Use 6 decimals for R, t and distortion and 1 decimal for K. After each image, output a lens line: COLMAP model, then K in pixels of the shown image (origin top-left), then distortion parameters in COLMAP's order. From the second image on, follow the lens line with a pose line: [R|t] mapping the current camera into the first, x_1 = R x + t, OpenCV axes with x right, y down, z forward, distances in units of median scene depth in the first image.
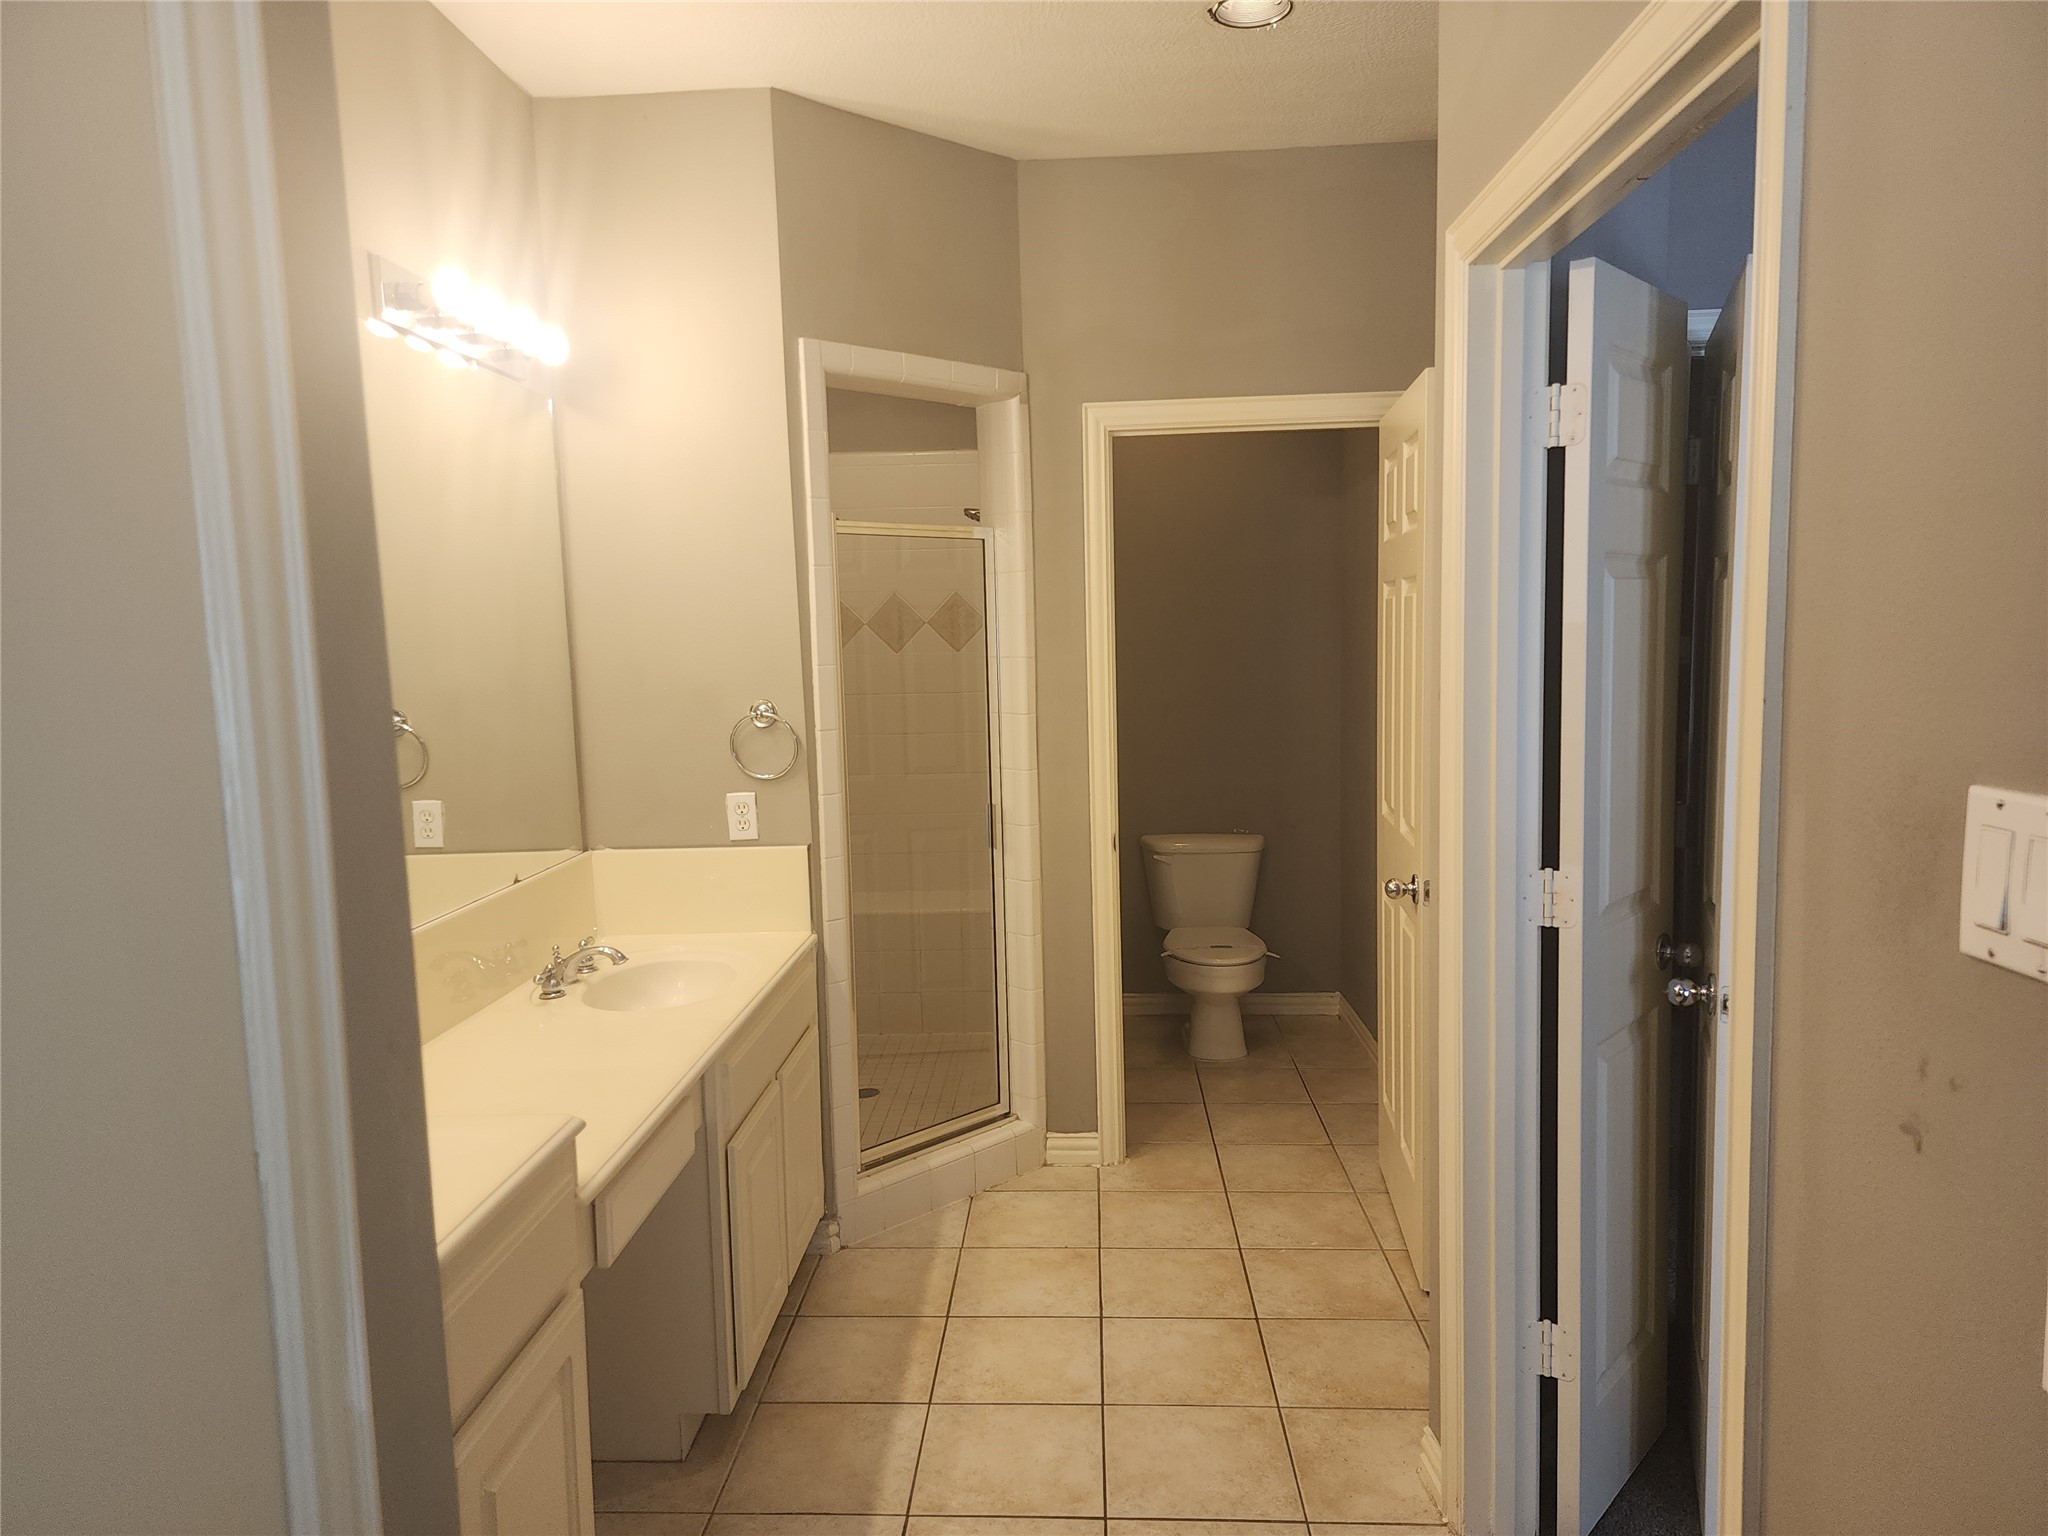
lens RADIAL K [[1357.2, 0, 1027.3], [0, 1357.2, 773.7], [0, 0, 1]] dist [0.090450, -0.084852]
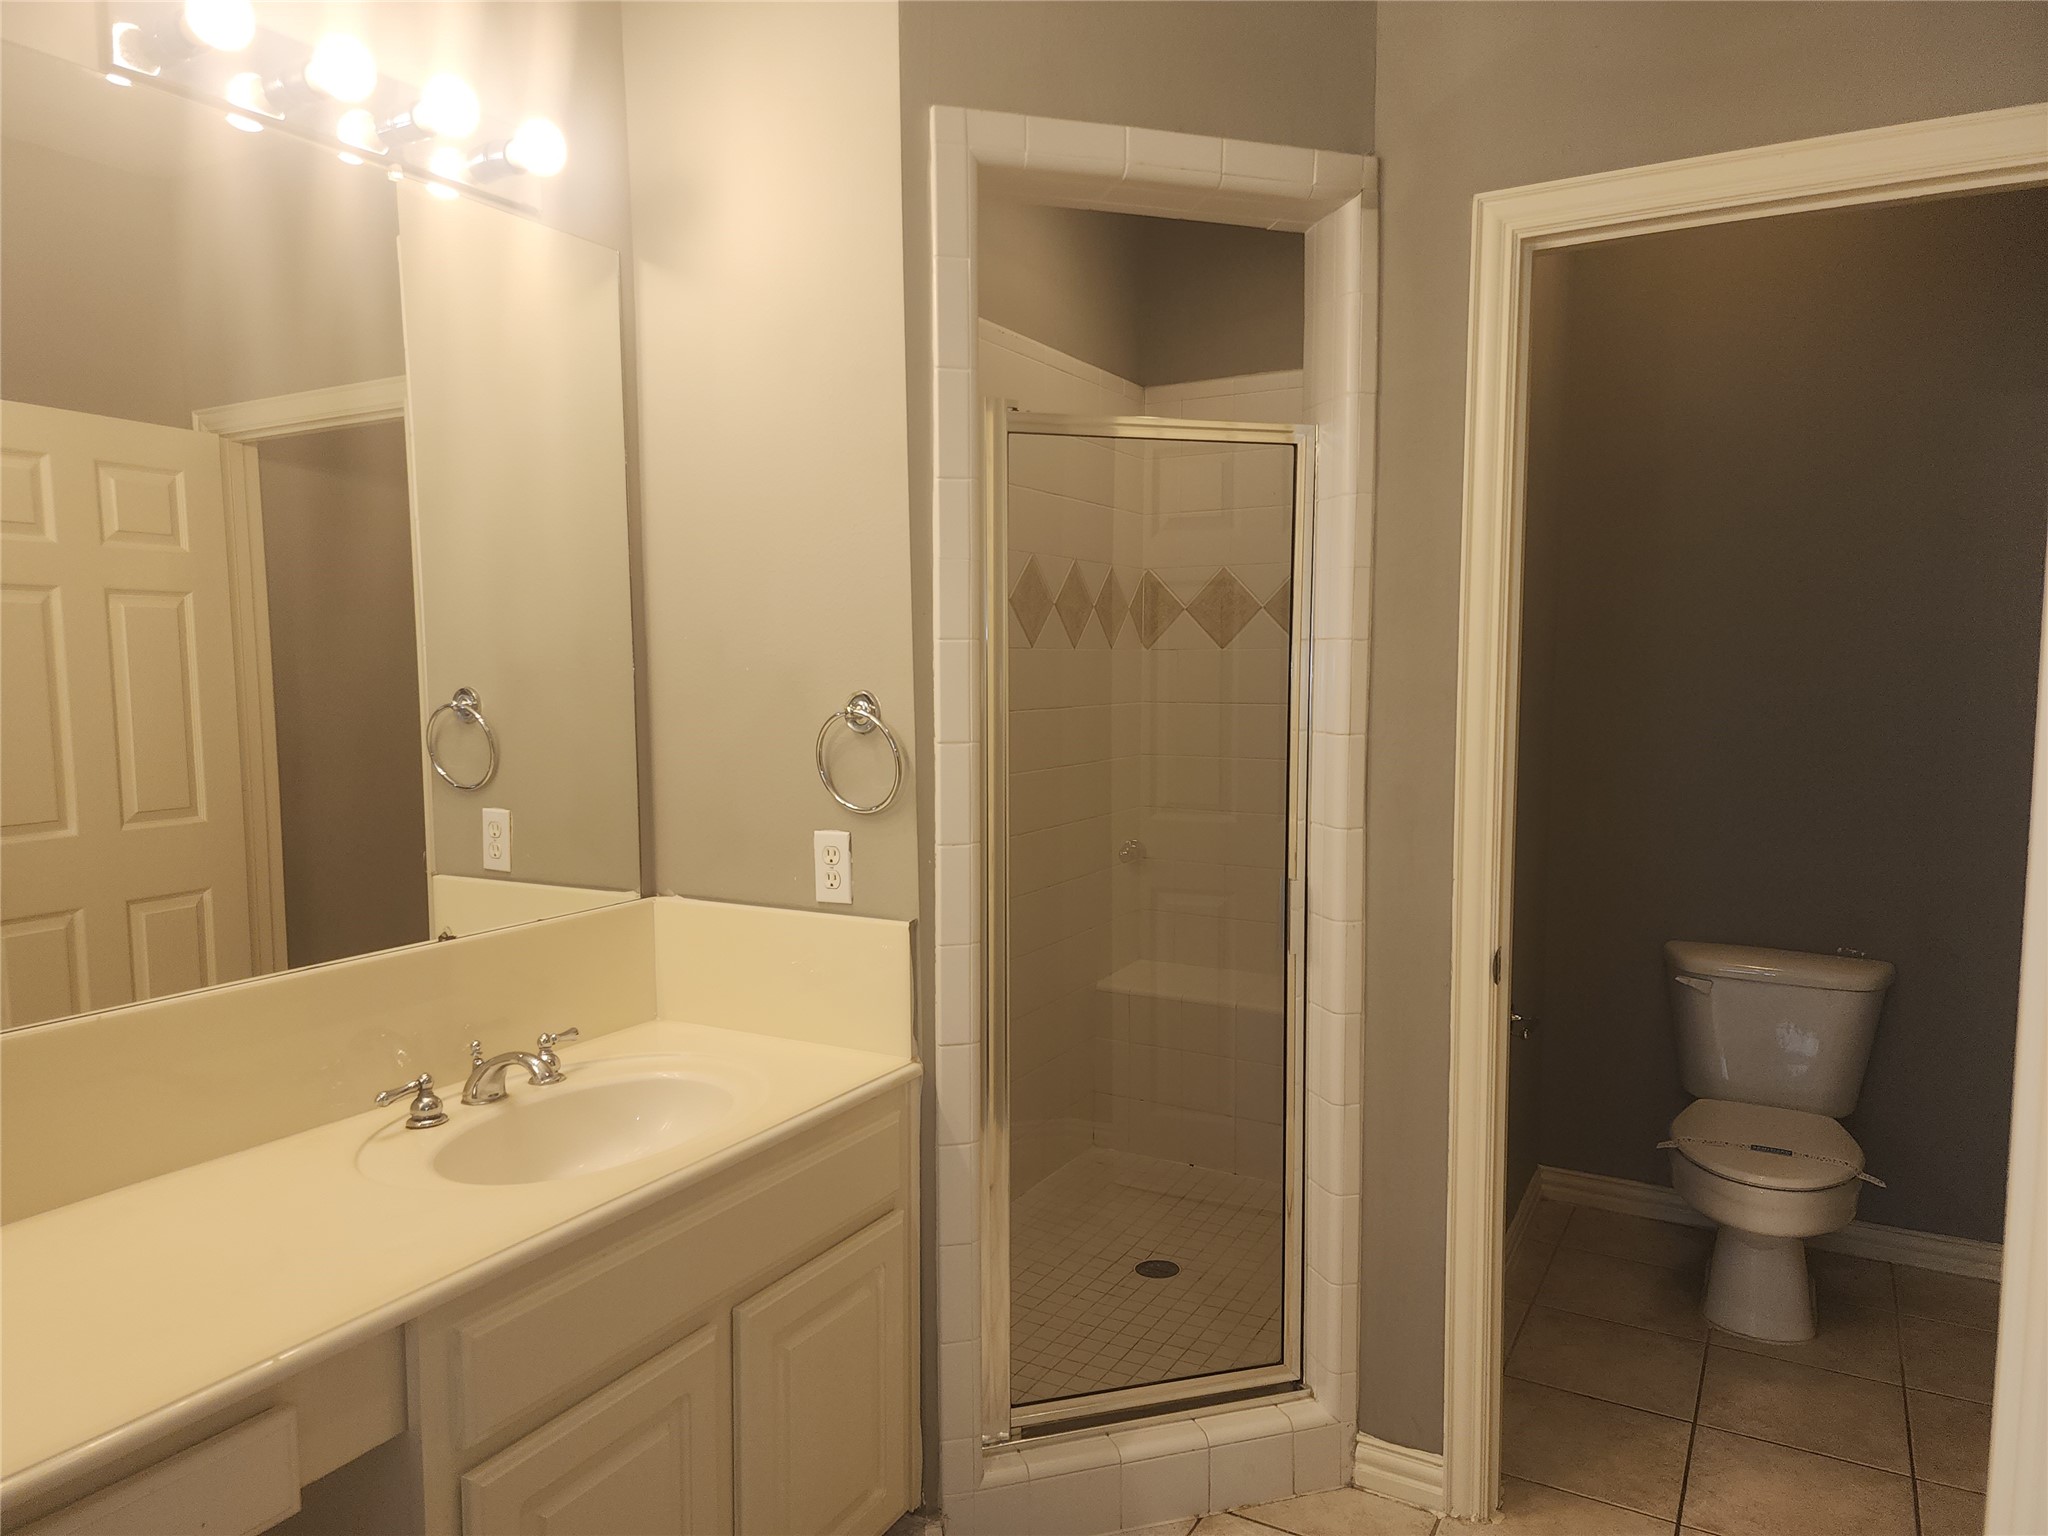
lens RADIAL K [[1418.3, 0, 1030.0], [0, 1418.3, 780.9], [0, 0, 1]] dist [0.037683, -0.005373]
pose [[0.894399, 0.063161, -0.442788, 0.155052], [-0.067093, 0.997724, 0.006798, -0.018648], [0.442209, 0.023628, 0.896601, 0.387129]]
